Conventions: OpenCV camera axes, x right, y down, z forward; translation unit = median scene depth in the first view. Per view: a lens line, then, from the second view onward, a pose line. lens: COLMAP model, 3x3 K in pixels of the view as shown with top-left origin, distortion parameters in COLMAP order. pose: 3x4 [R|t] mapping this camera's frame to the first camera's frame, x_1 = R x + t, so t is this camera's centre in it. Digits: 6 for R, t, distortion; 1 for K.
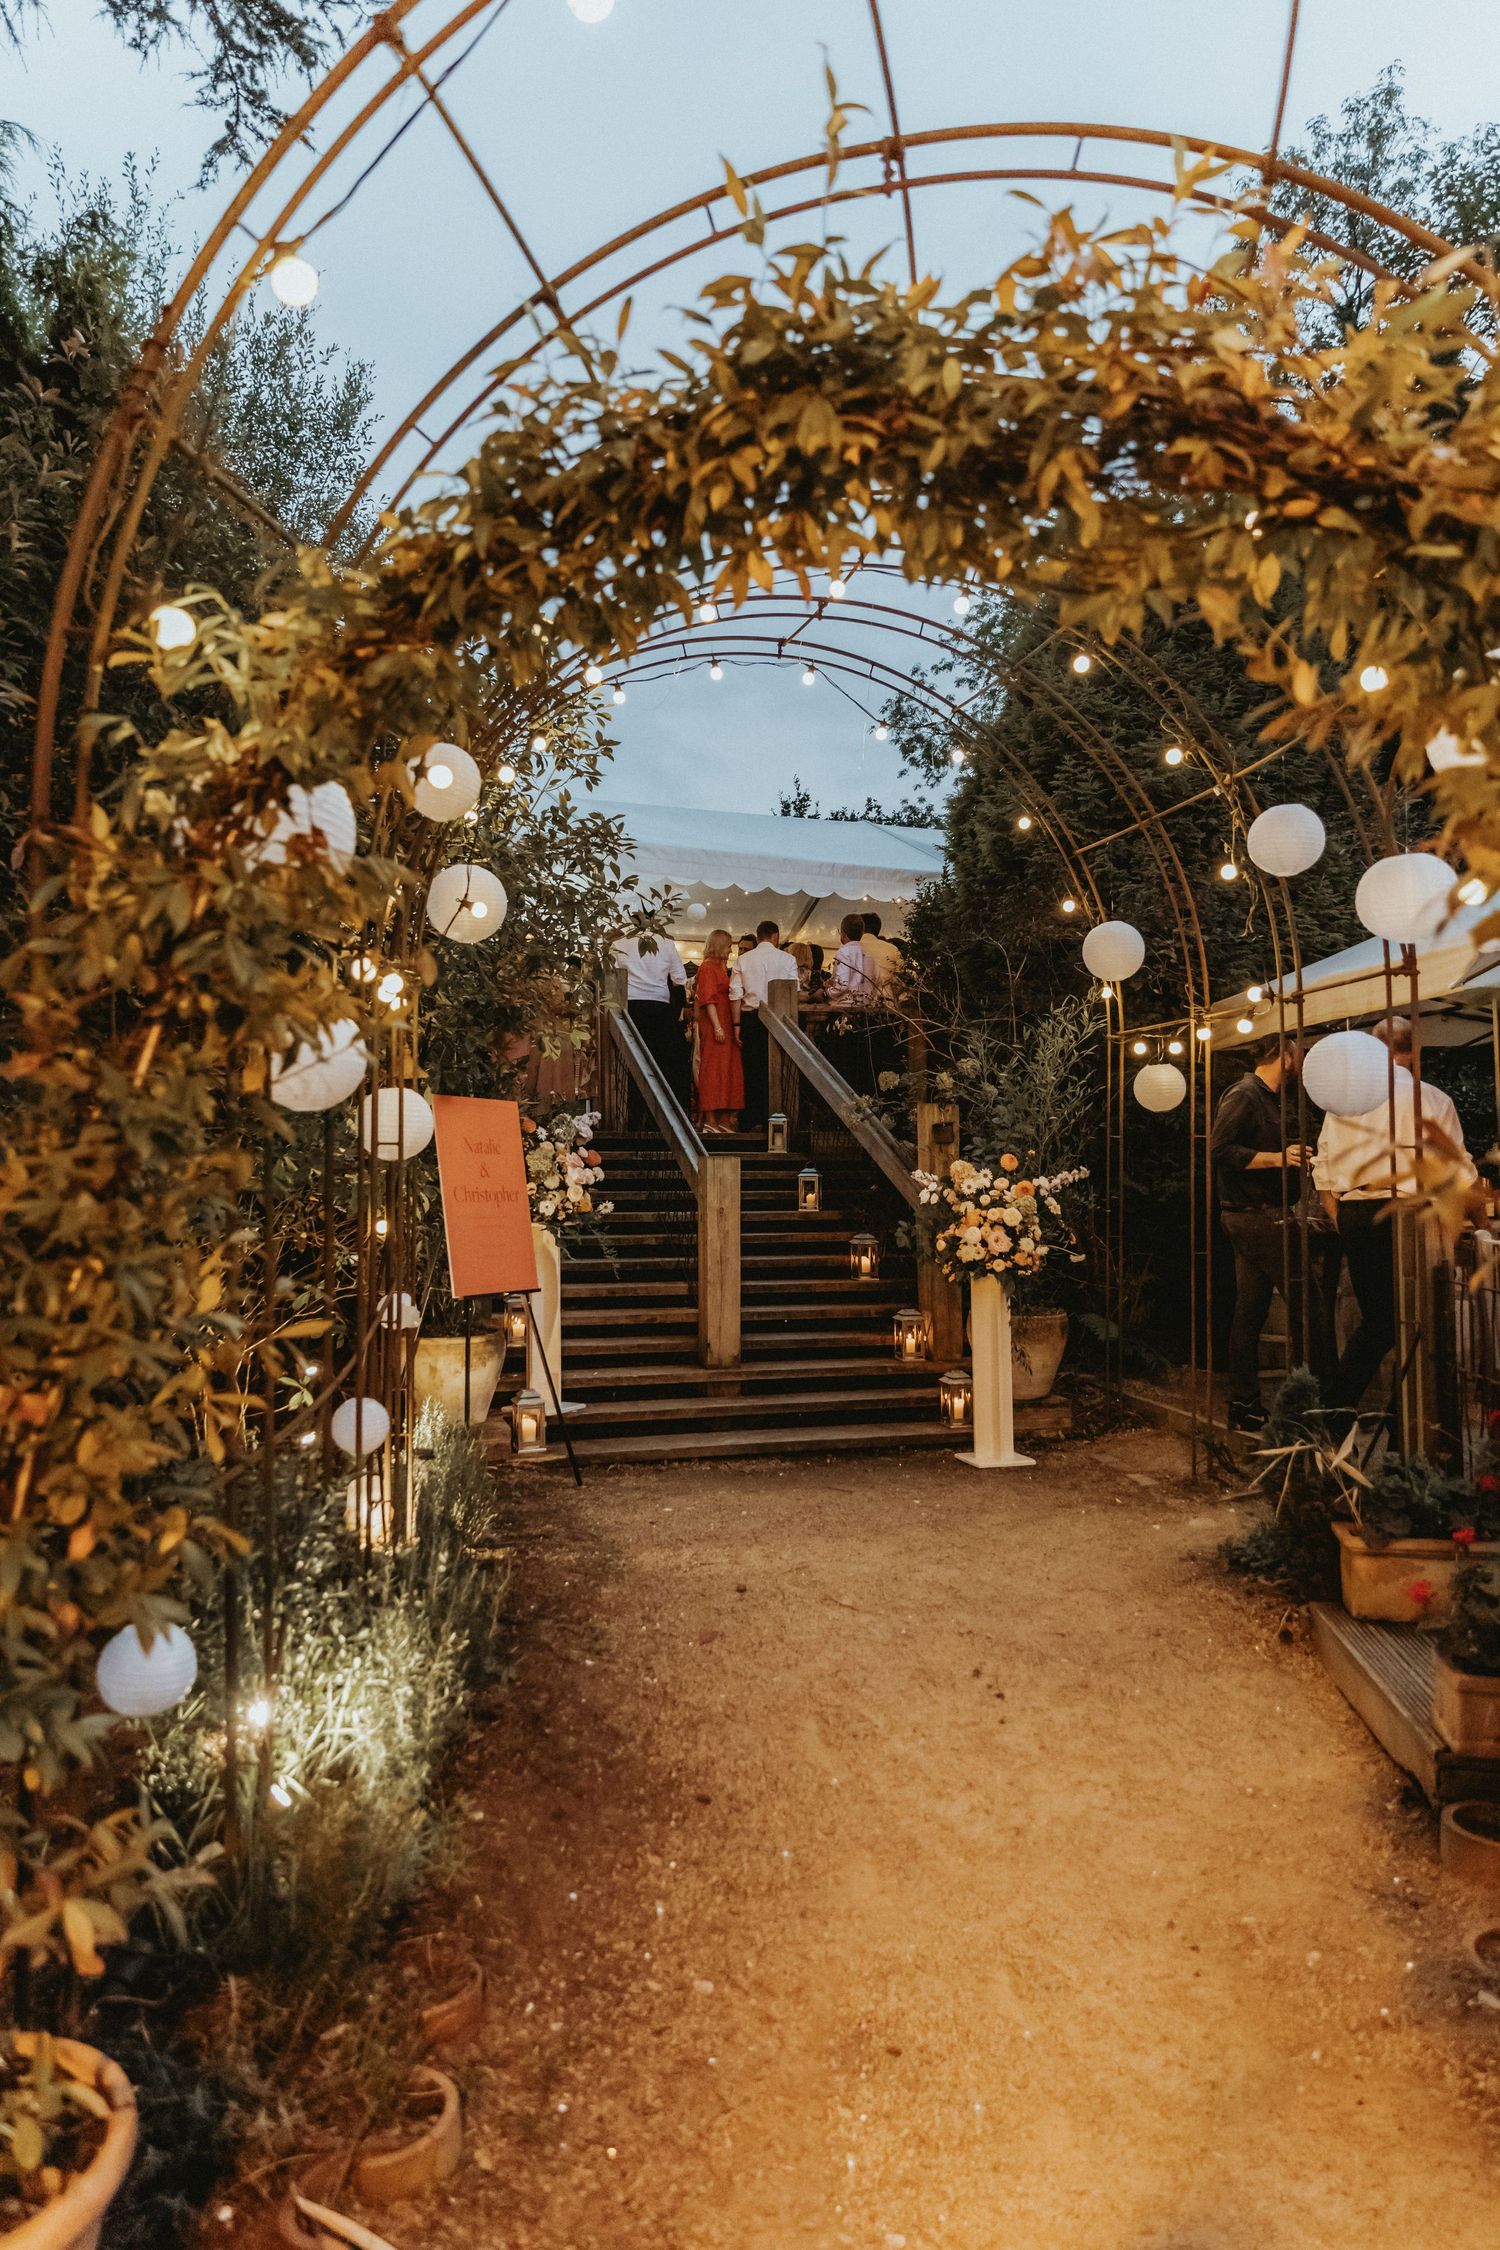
lens RADIAL K [[1547.5, 0, 759.3], [0, 1547.5, 1125.8], [0, 0, 1]] dist [0.010880, -0.001020]
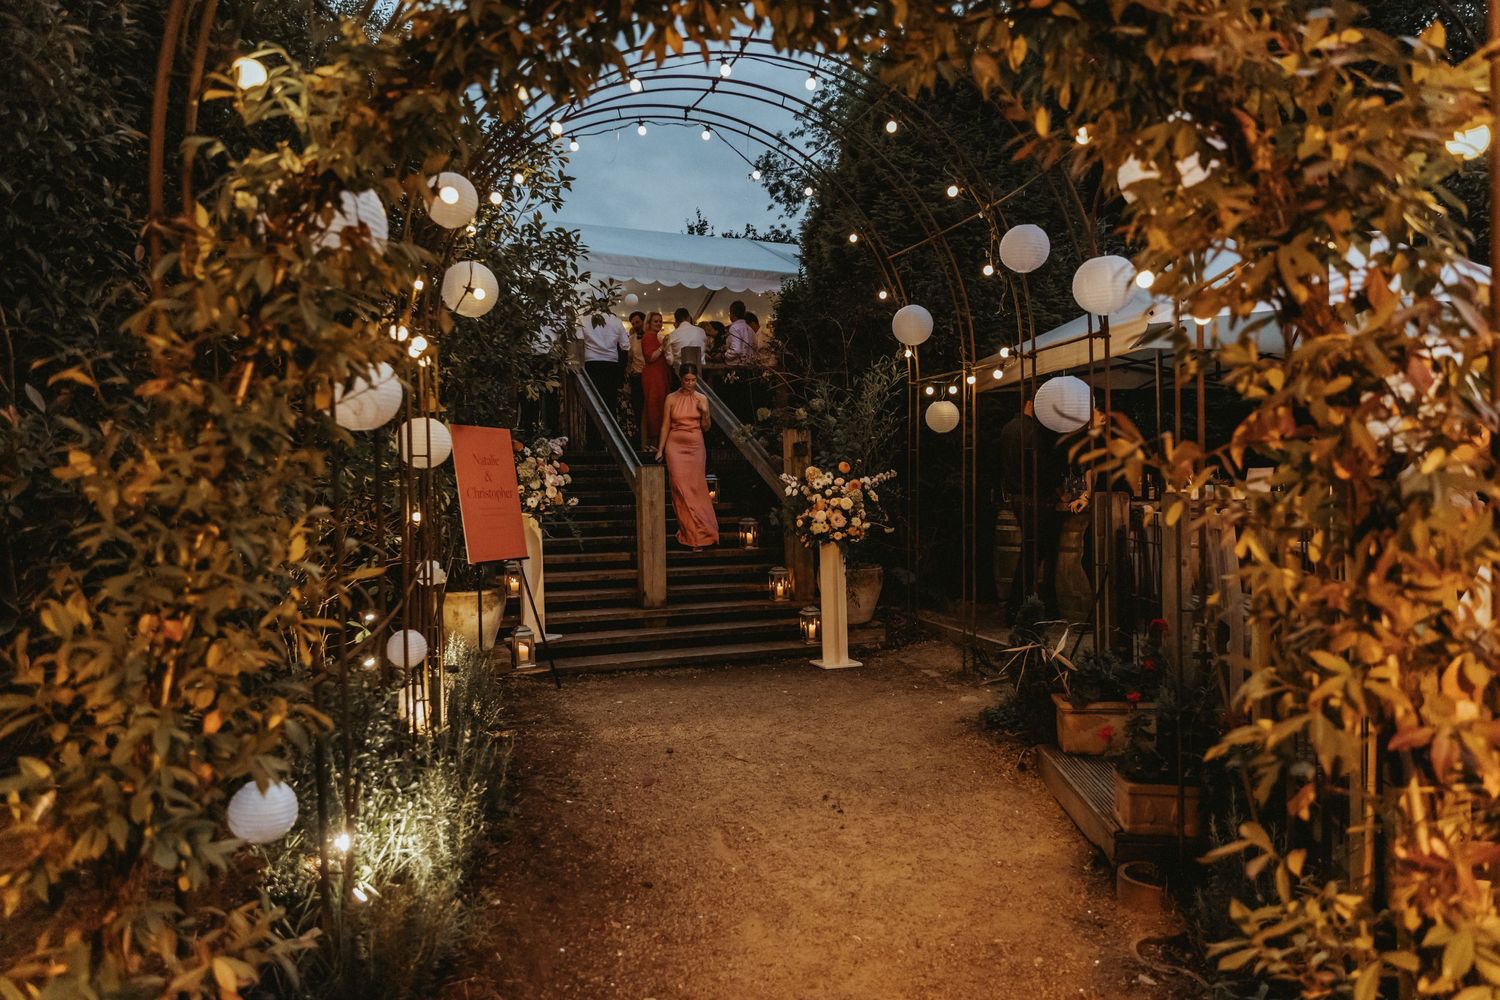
lens RADIAL K [[1031.7, 0, 755.0], [0, 1031.7, 609.3], [0, 0, 1]] dist [0.010880, -0.001020]
pose [[0.995791, -0.015586, 0.090314, -0.018482], [0.009591, 0.997745, 0.066437, 0.098782], [-0.091146, -0.065292, 0.993695, 0.004202]]
